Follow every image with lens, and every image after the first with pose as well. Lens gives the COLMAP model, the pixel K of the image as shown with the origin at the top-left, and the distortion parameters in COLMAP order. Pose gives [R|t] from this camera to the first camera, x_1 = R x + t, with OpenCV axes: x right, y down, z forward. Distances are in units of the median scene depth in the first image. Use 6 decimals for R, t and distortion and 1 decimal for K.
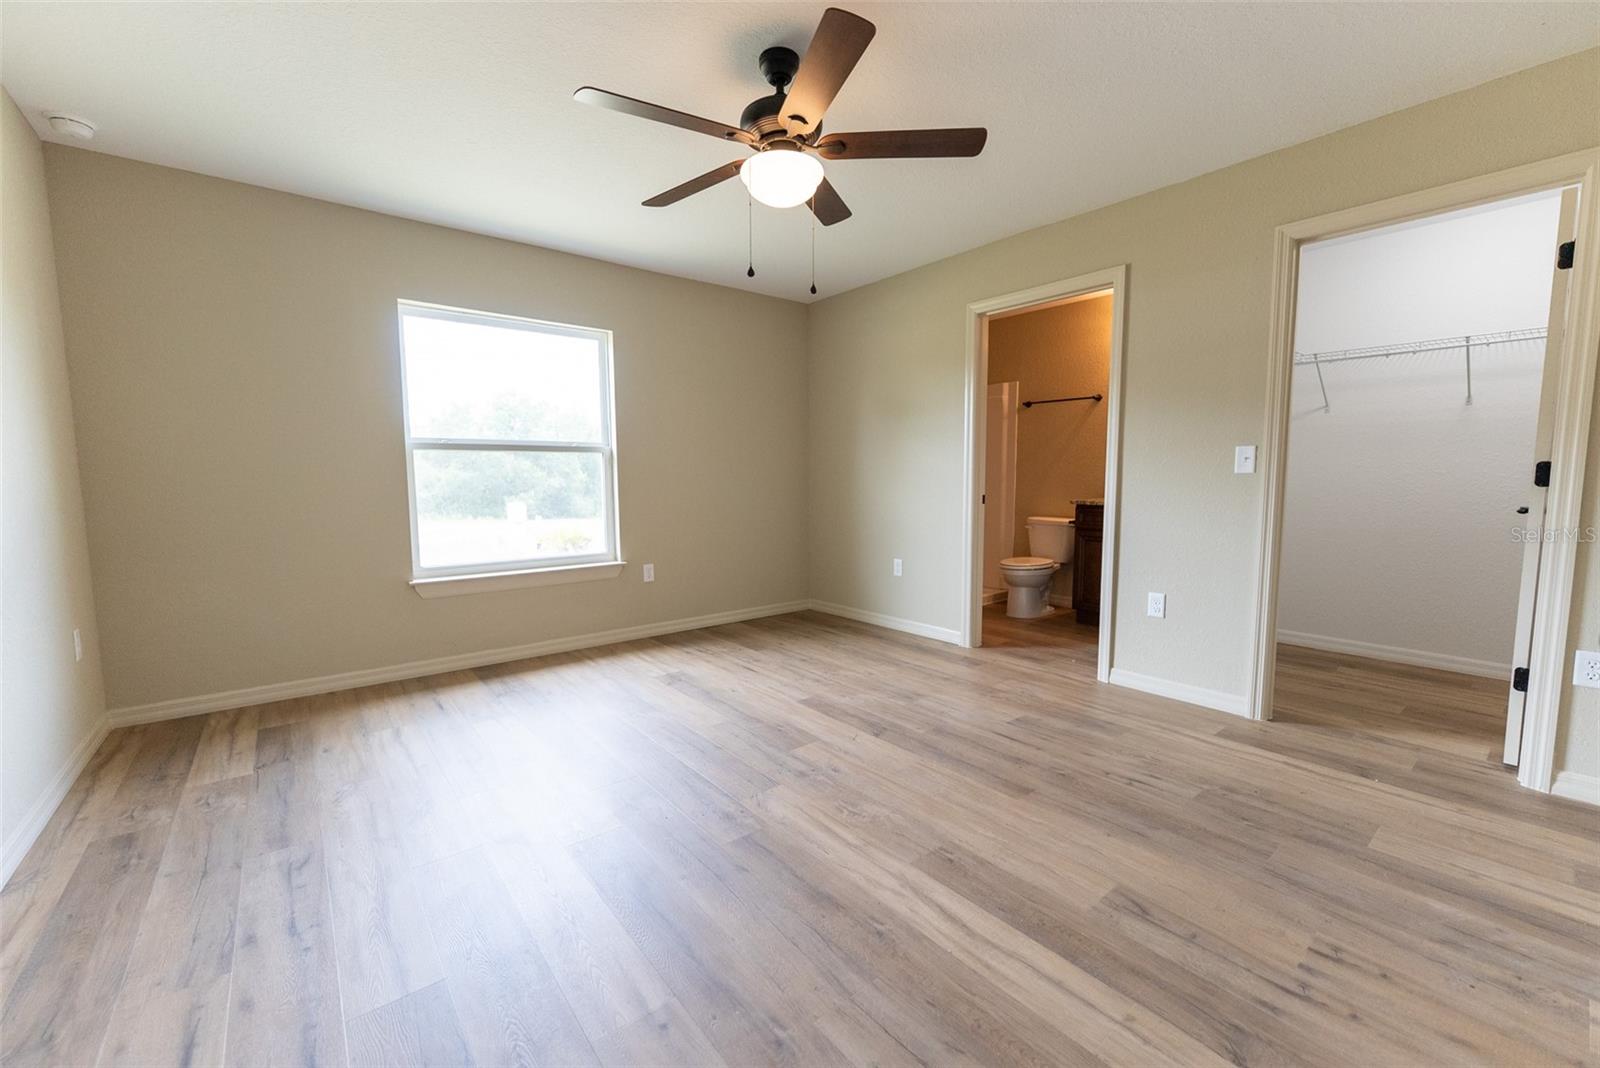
lens RADIAL K [[643.7, 0, 805.0], [0, 643.7, 536.7], [0, 0, 1]] dist [-0.000567, -0.000450]
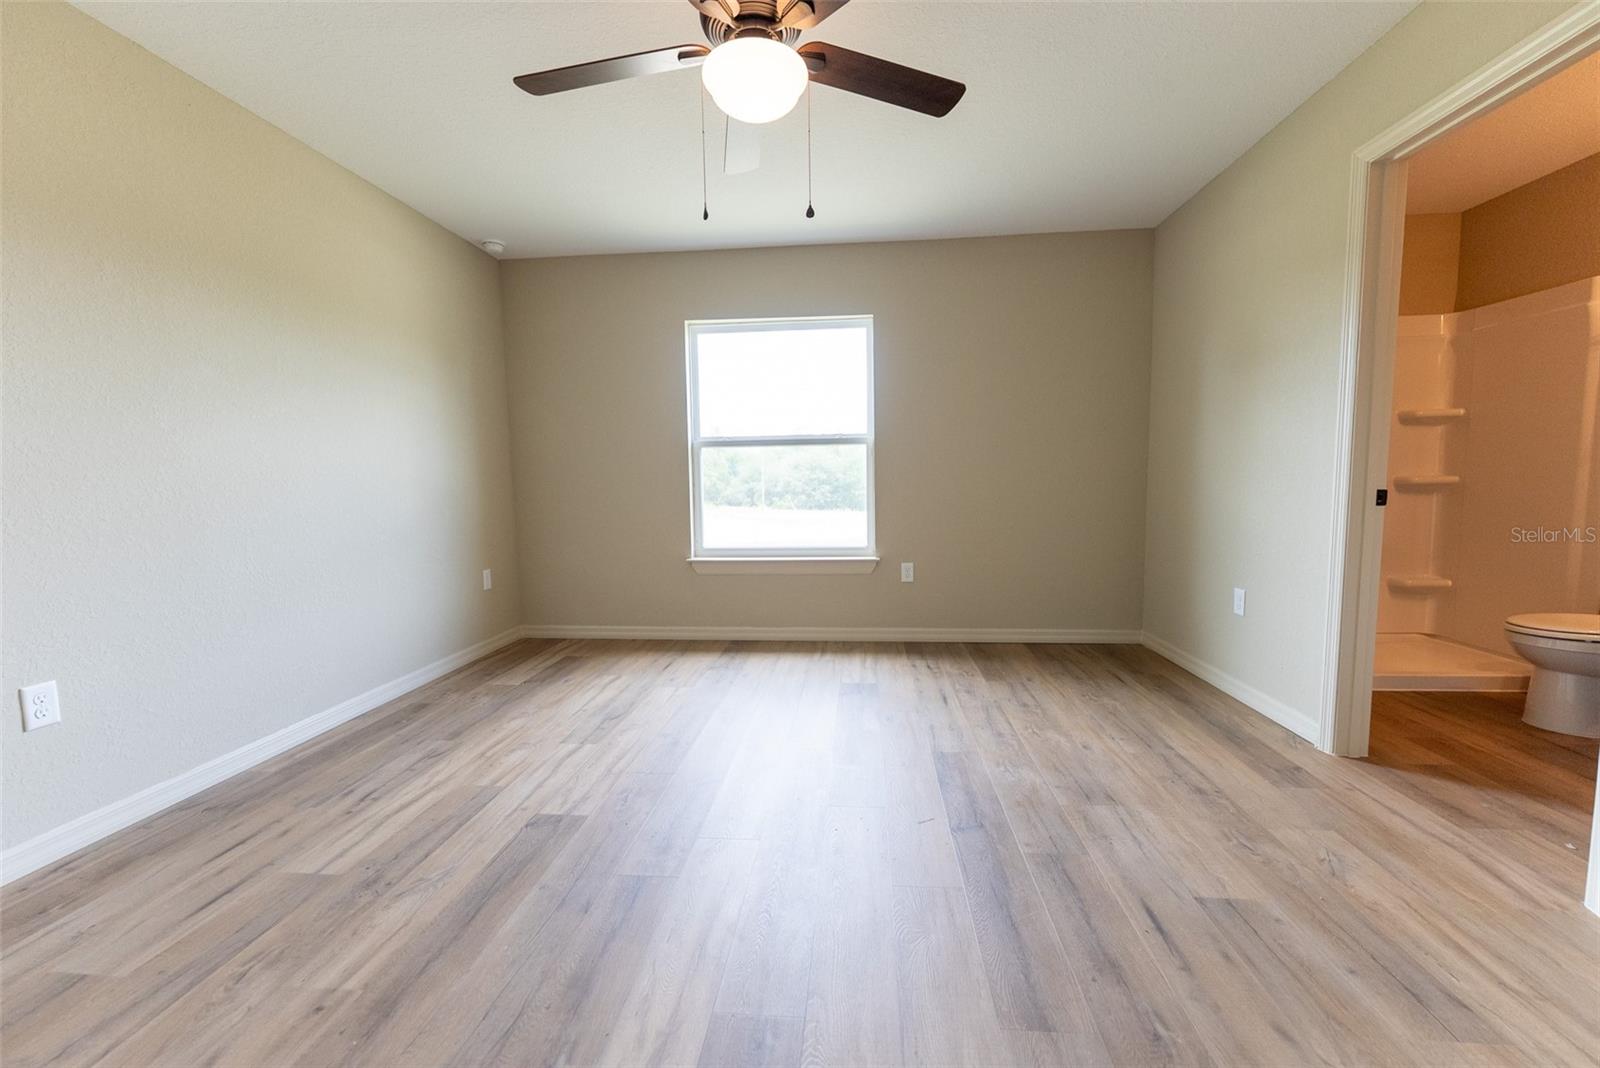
lens RADIAL K [[642.3, 0, 800.0], [0, 642.3, 534.0], [0, 0, 1]] dist [-0.000538, -0.000096]
pose [[0.713829, 0.055099, -0.698149, 0.421766], [-0.054232, 0.998256, 0.023334, -0.016886], [0.698217, 0.021206, 0.715572, 0.347222]]
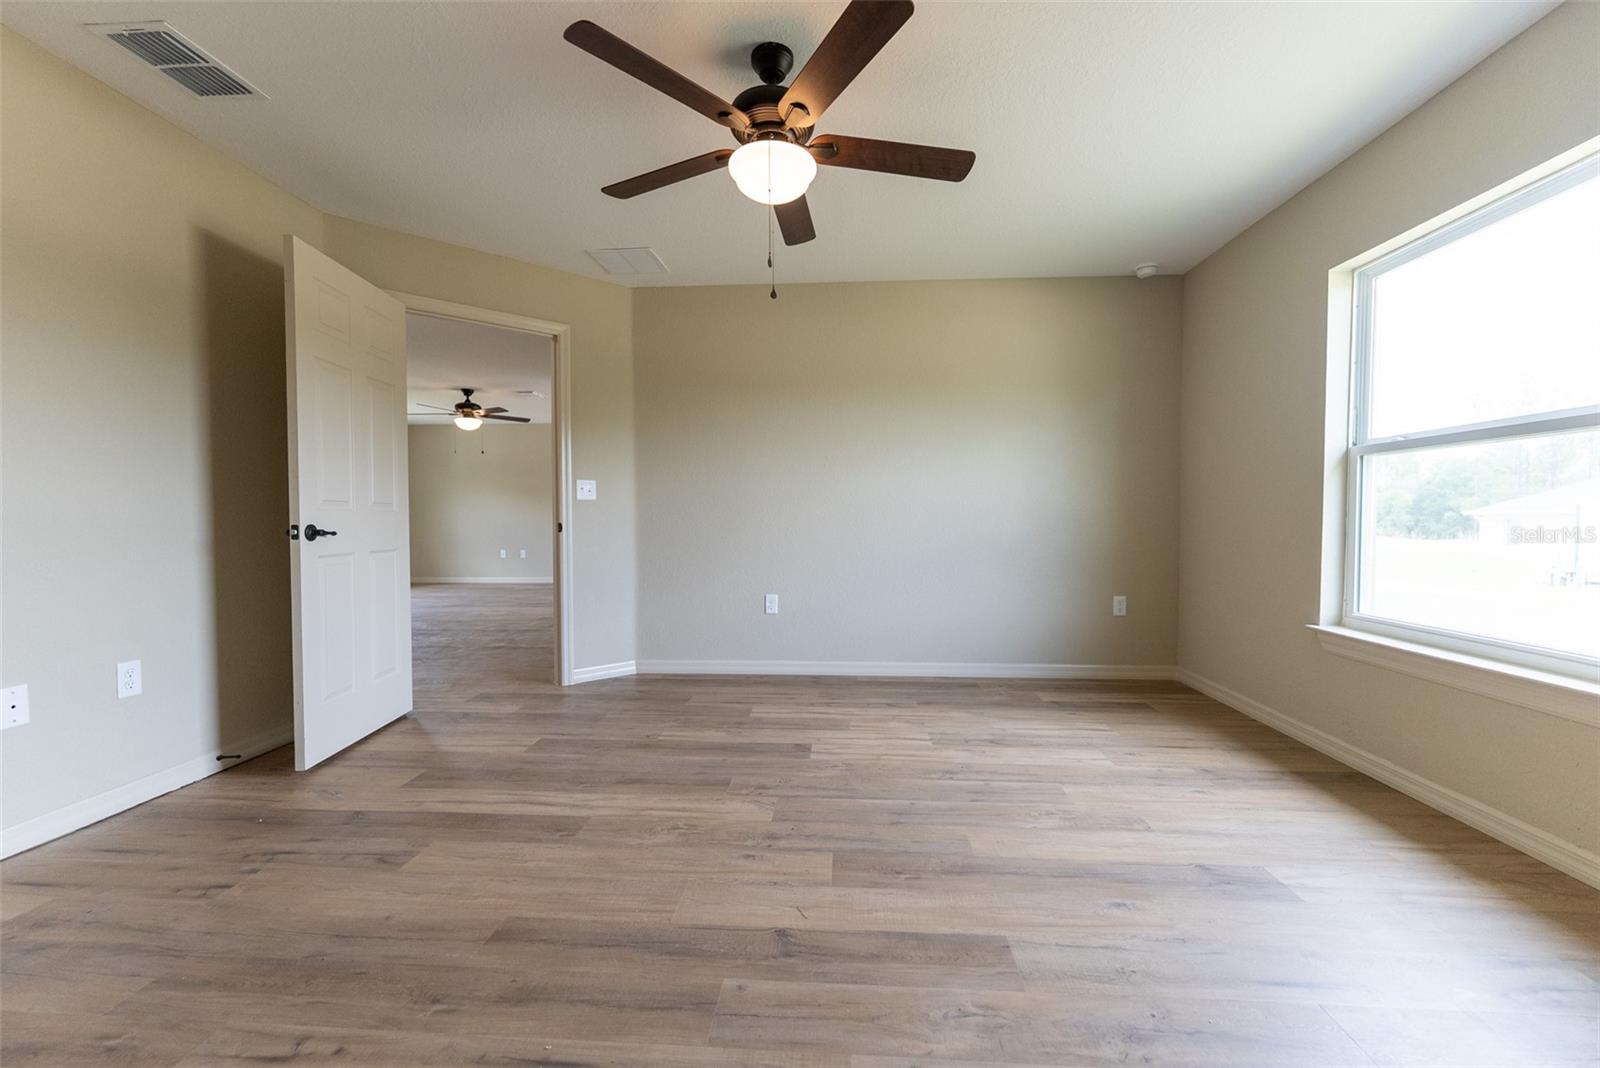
lens RADIAL K [[643.7, 0, 805.0], [0, 643.7, 536.7], [0, 0, 1]] dist [-0.000567, -0.000450]
pose [[-0.676512, 0.027821, -0.735906, 0.465029], [-0.066609, 0.992879, 0.098768, -0.089248], [0.733413, 0.115836, -0.669841, 1.247941]]
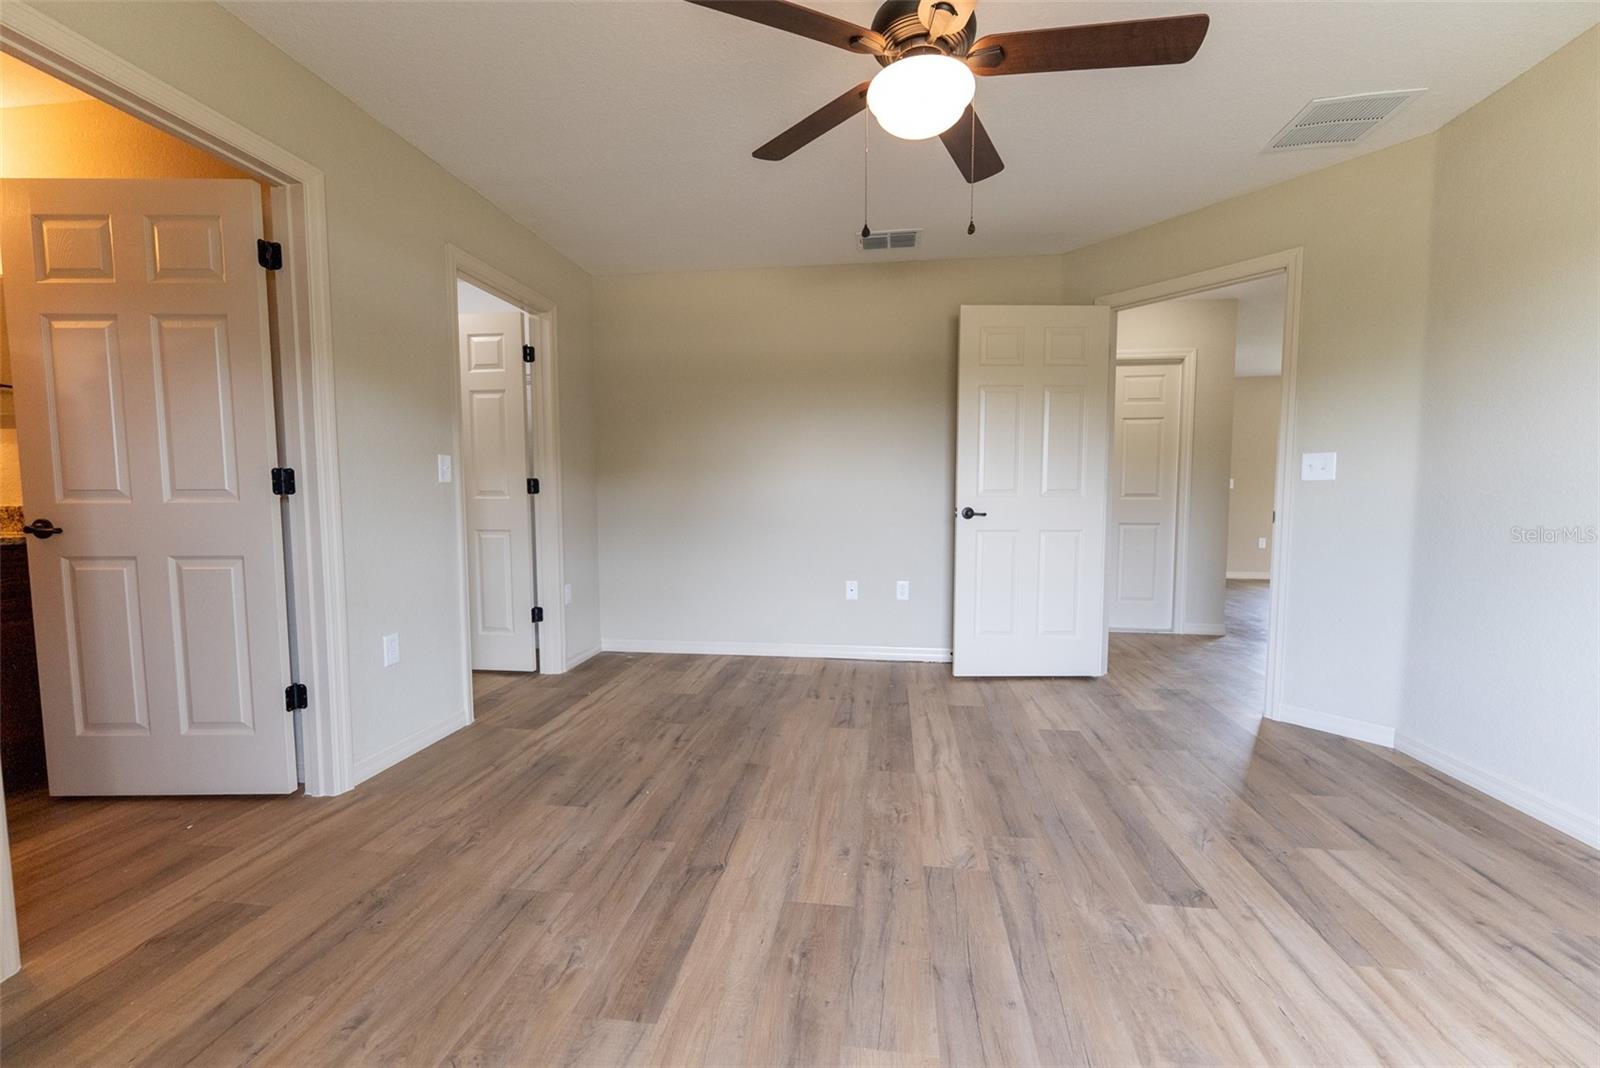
lens RADIAL K [[643.7, 0, 805.0], [0, 643.7, 536.7], [0, 0, 1]] dist [-0.000567, -0.000450]
pose [[-0.687076, -0.045207, 0.725177, -0.382854], [0.074429, 0.988433, 0.132136, -0.101416], [-0.722763, 0.144762, -0.675765, 1.228283]]
